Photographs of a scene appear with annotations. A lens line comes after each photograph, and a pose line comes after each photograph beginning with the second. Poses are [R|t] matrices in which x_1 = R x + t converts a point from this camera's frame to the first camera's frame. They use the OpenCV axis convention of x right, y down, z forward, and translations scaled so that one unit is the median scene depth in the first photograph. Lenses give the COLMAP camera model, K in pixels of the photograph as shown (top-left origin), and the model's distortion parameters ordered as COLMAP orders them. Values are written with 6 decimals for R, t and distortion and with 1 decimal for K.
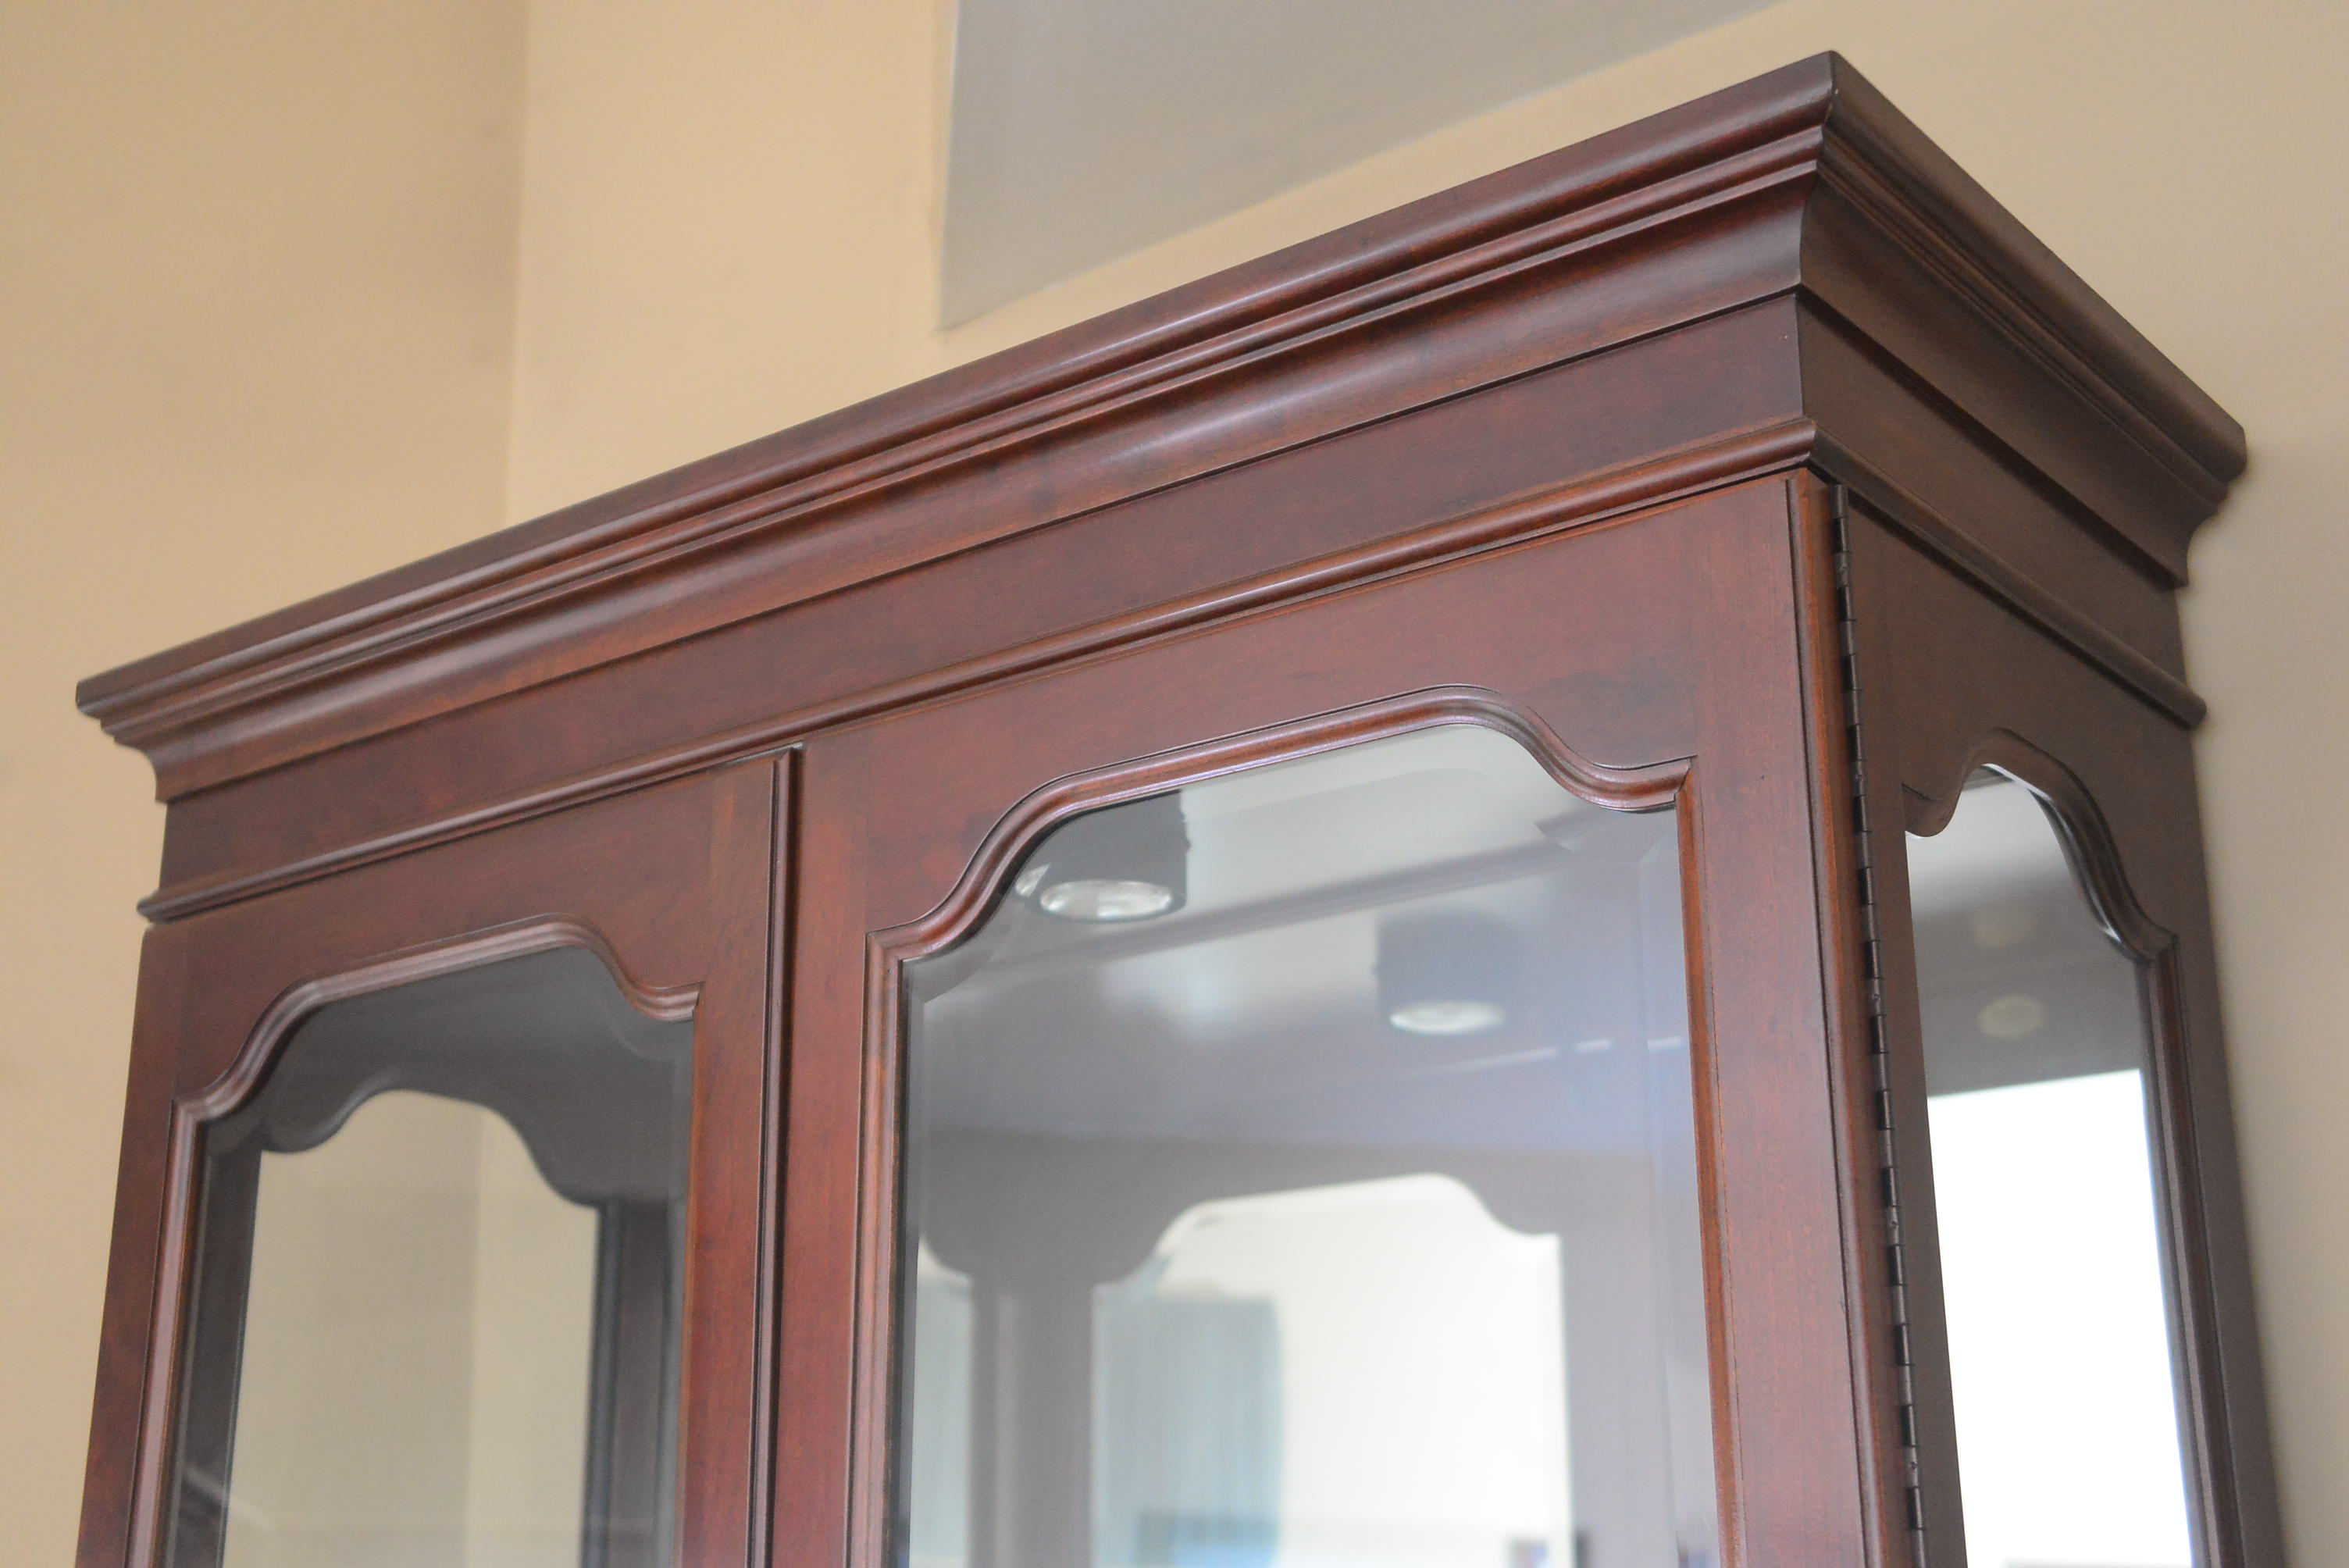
lens RADIAL K [[3136.3, 0, 1162.4], [0, 3136.3, 780.5], [0, 0, 1]] dist [0.090084, 0.000000]
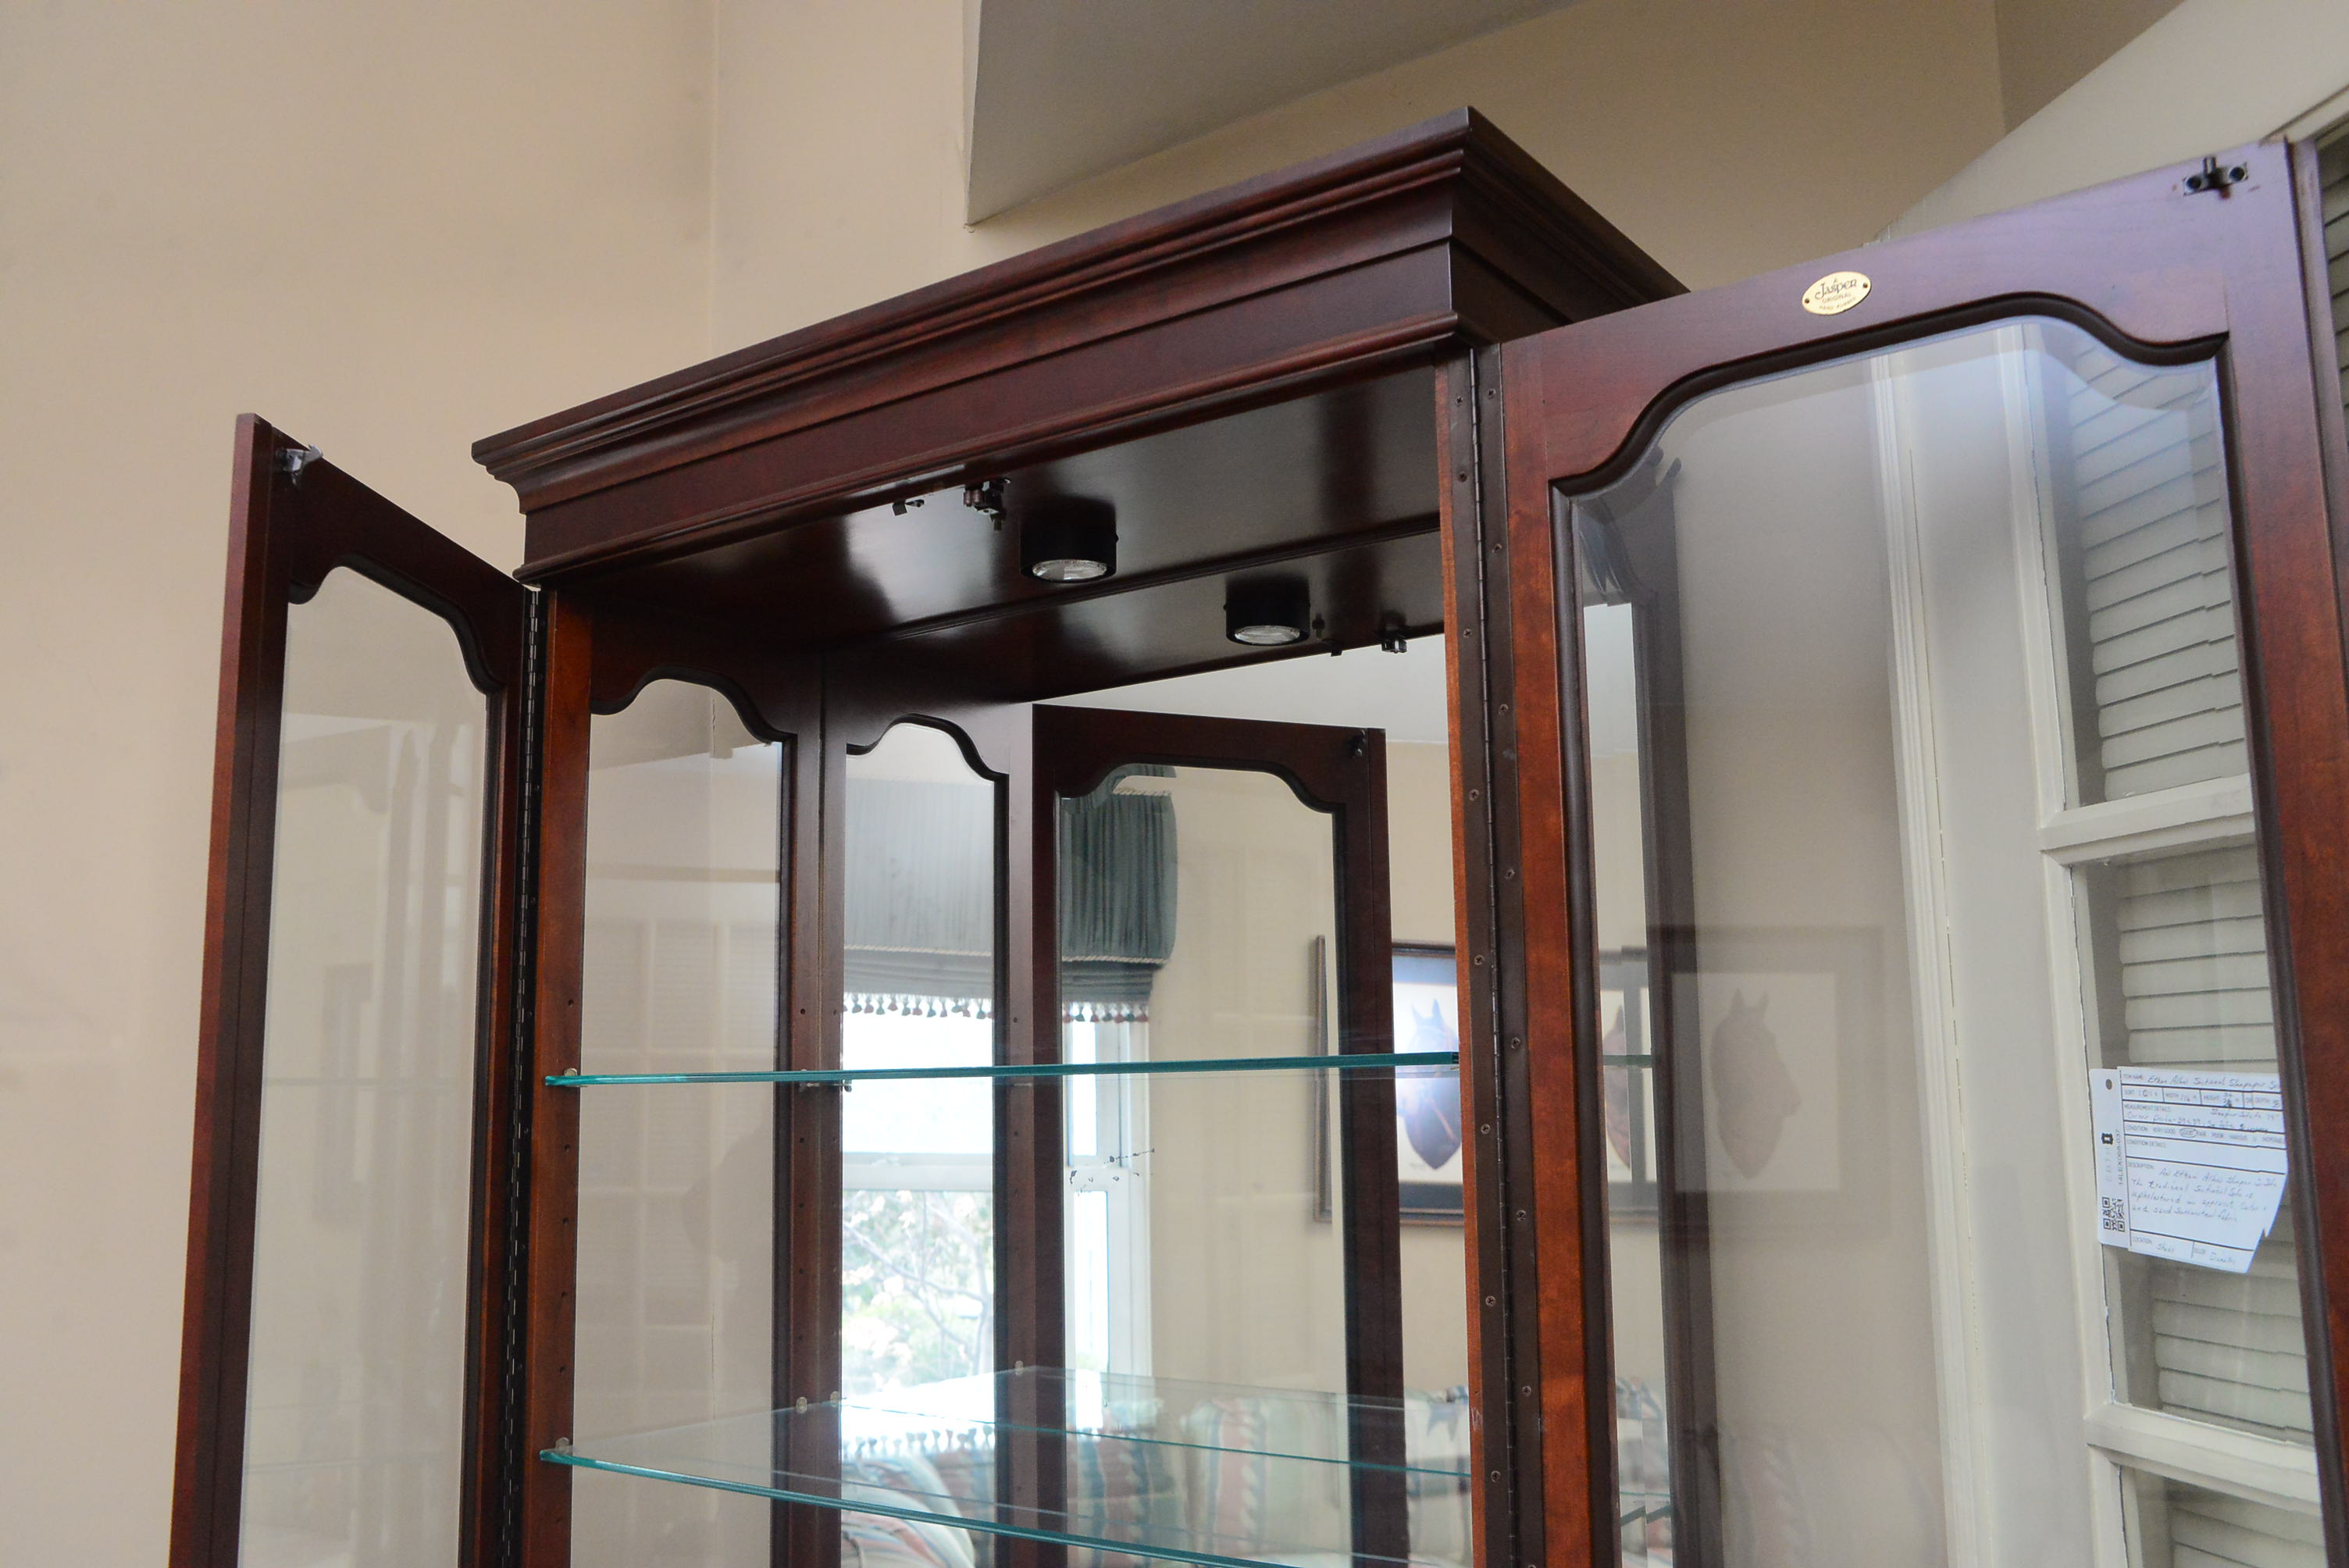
lens RADIAL K [[2003.4, 0, 1166.8], [0, 2003.4, 767.6], [0, 0, 1]] dist [-0.042571, -0.000083]
pose [[0.999546, -0.003739, 0.029881, 0.002892], [-0.000725, 0.988985, 0.148013, -0.017250], [-0.030106, -0.147968, 0.988534, -0.110604]]
